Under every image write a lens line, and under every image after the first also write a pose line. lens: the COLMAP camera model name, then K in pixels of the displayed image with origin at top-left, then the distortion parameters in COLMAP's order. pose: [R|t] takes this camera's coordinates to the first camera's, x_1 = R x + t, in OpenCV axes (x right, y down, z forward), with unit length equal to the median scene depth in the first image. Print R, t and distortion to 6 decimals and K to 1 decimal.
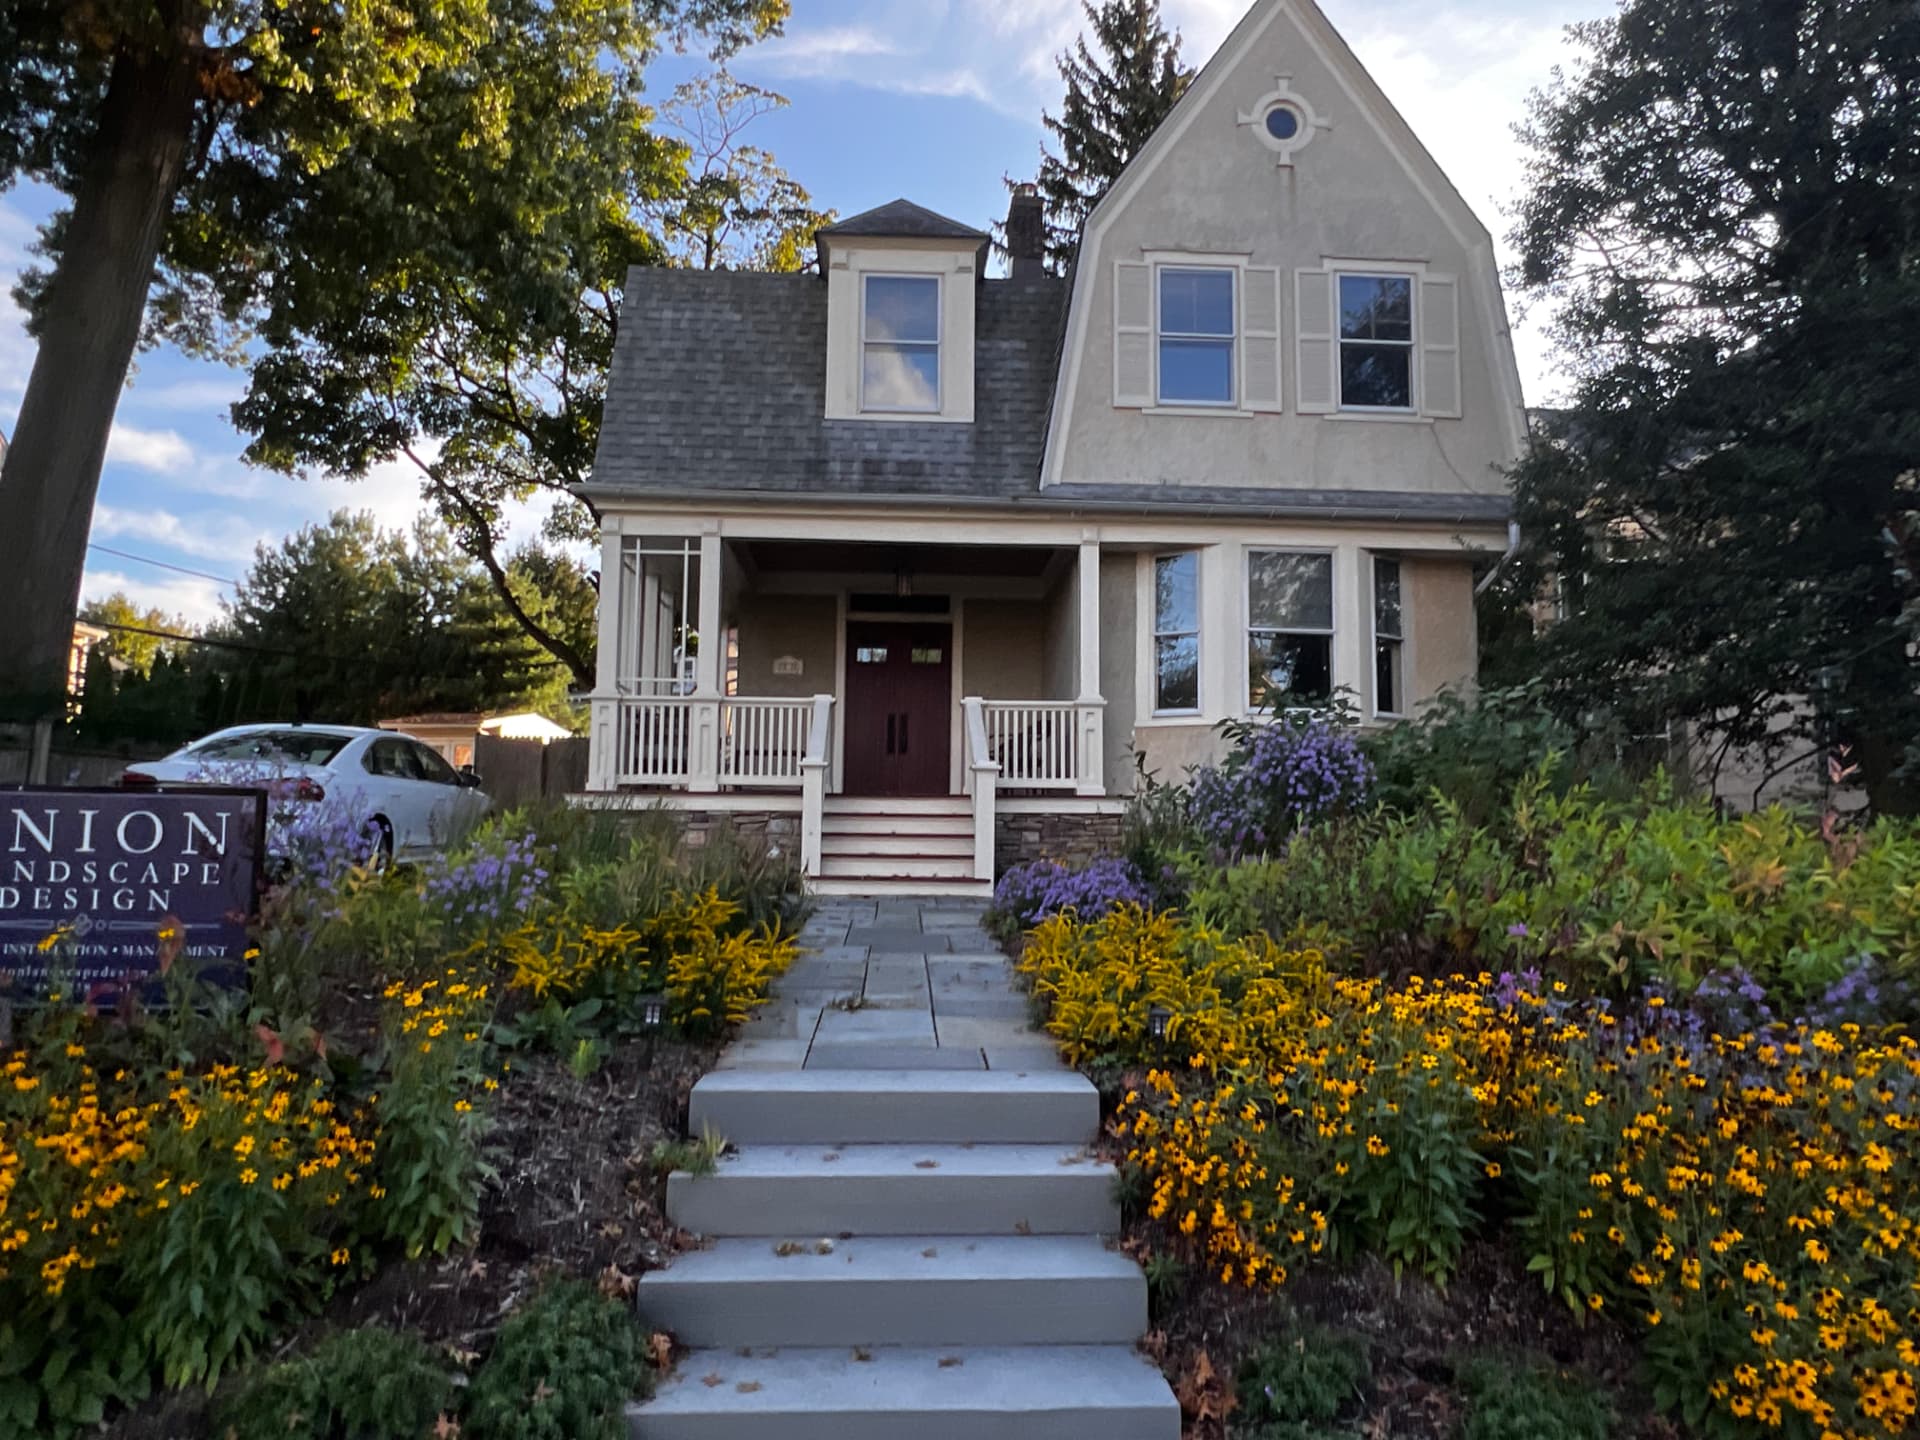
lens RADIAL K [[1126.9, 0, 944.2], [0, 1126.9, 719.5], [0, 0, 1]] dist [-0.018790, 0.005891]
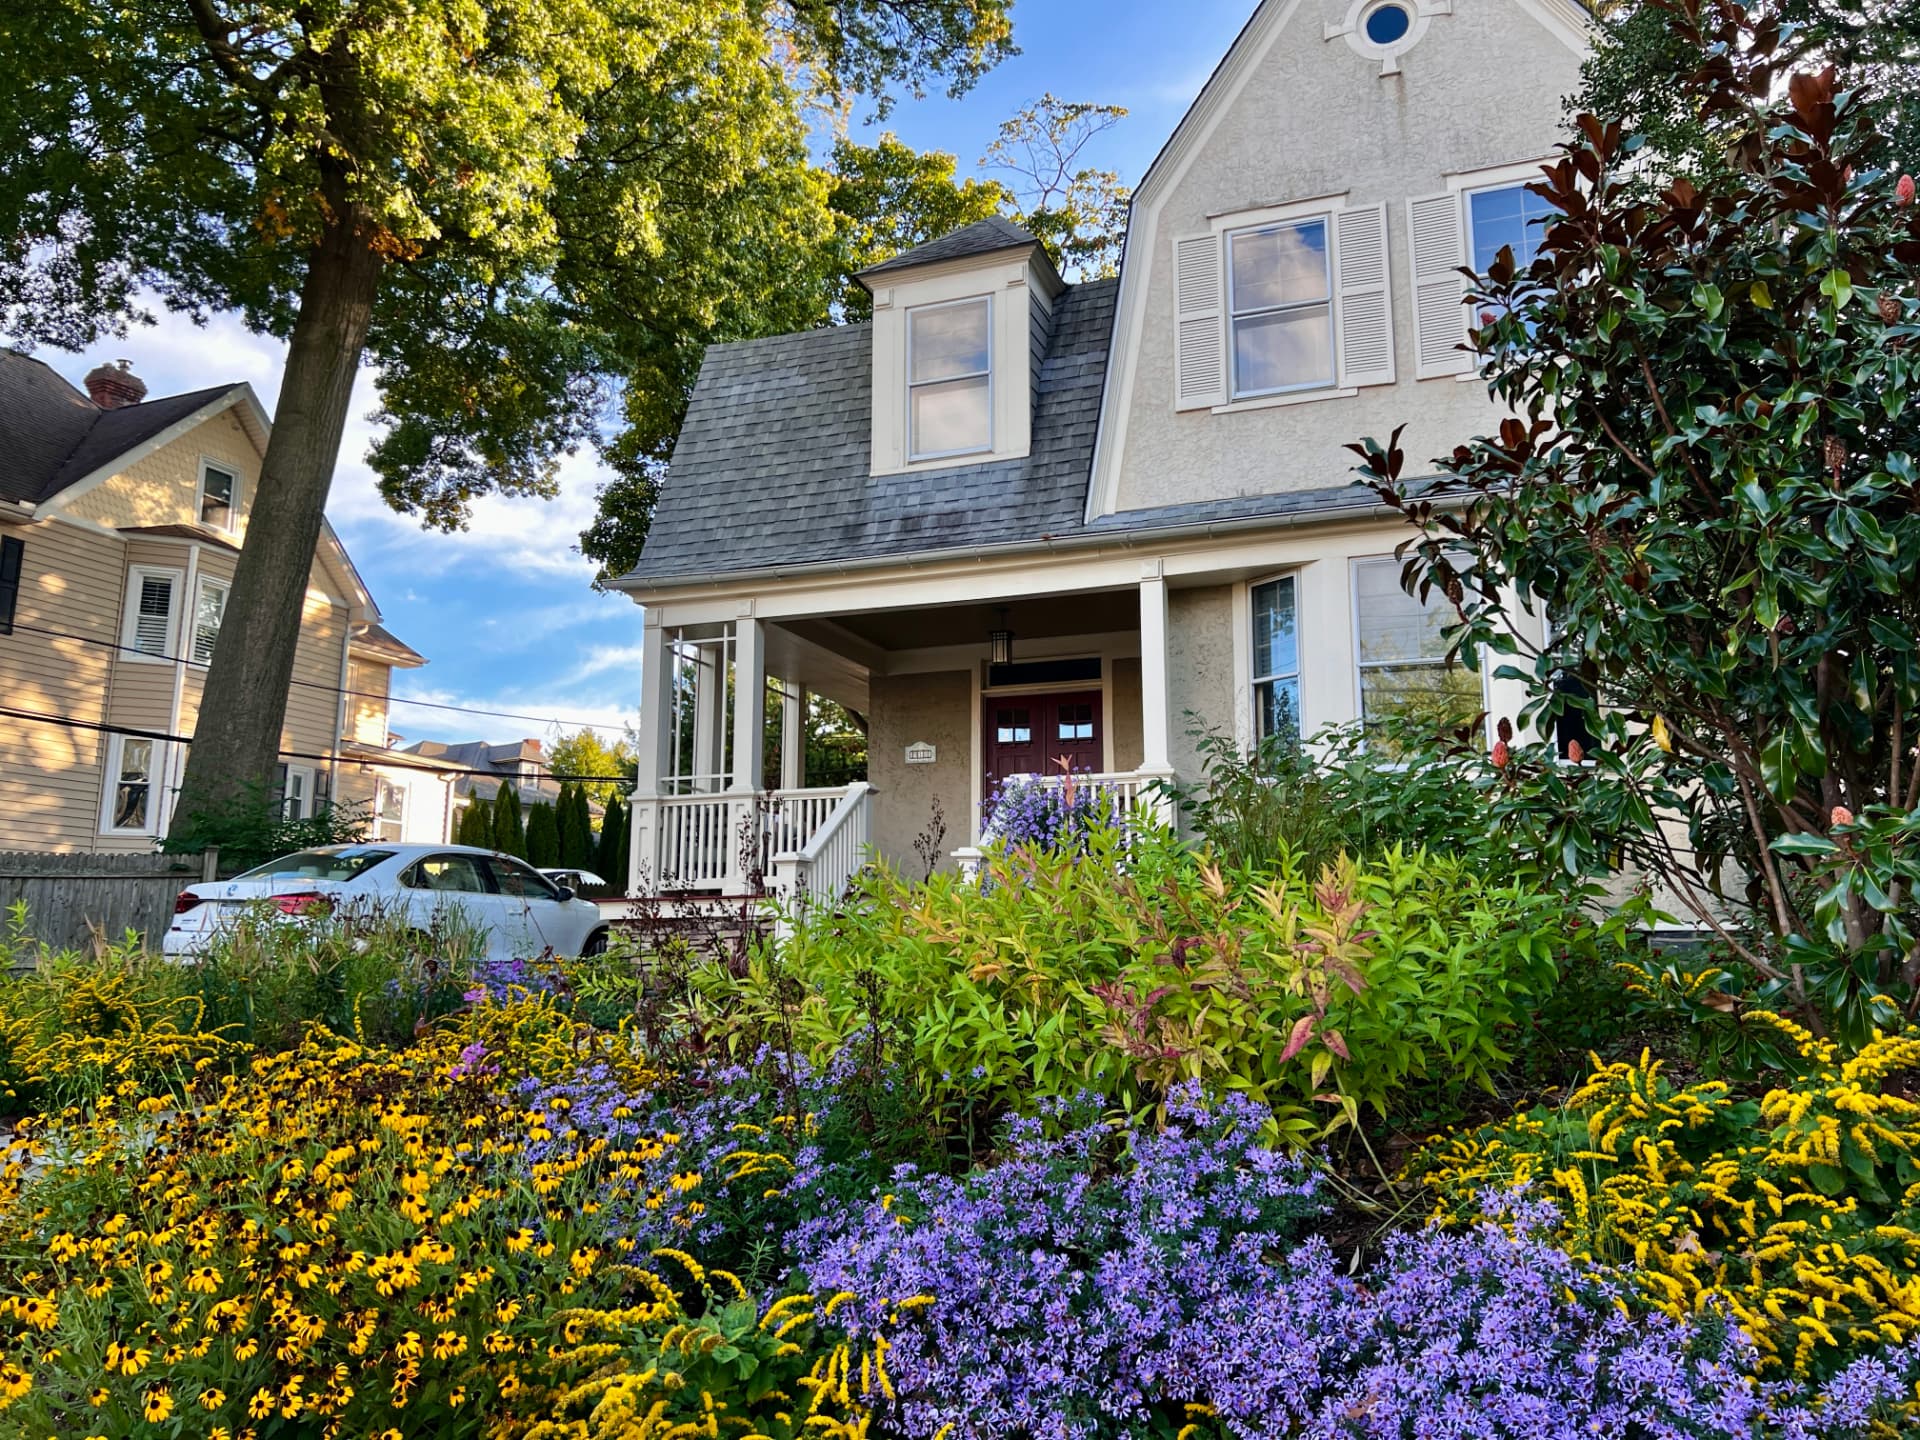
lens RADIAL K [[1344.6, 0, 979.6], [0, 1344.6, 728.2], [0, 0, 1]] dist [0.005155, -0.027662]
pose [[0.925702, -0.074246, -0.370896, 0.357705], [0.047216, 0.995559, -0.081447, 0.024953], [0.375296, 0.057884, 0.925096, 0.048795]]
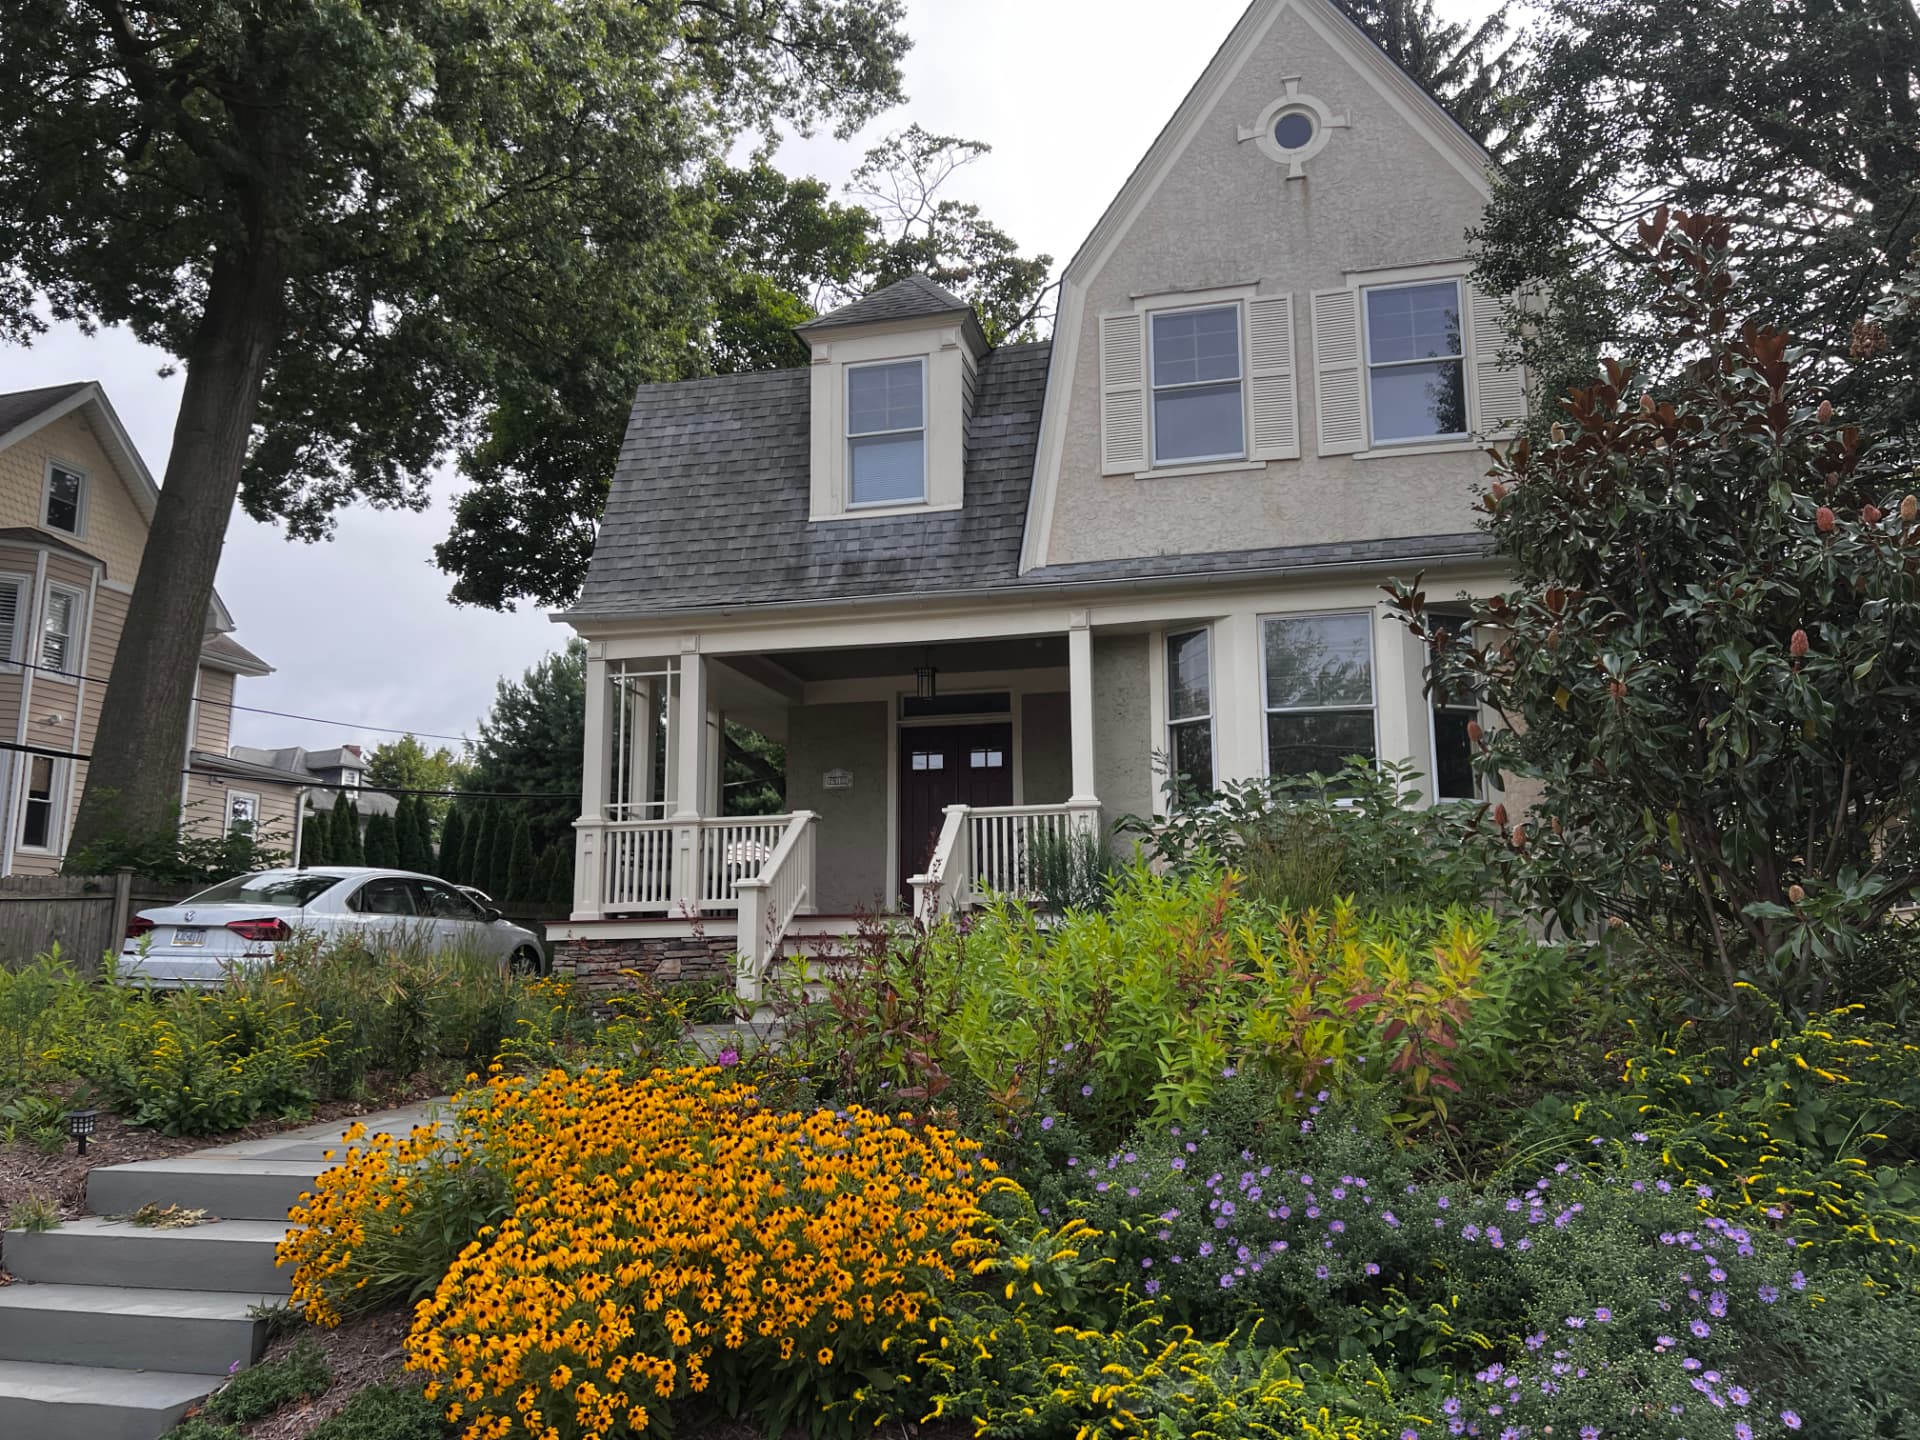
lens RADIAL K [[1344.6, 0, 949.9], [0, 1344.6, 736.6], [0, 0, 1]] dist [0.005155, -0.027662]
pose [[0.960933, -0.063708, -0.269349, 0.303408], [0.044293, 0.996003, -0.077563, 0.008002], [0.273213, 0.062602, 0.959914, -0.051199]]
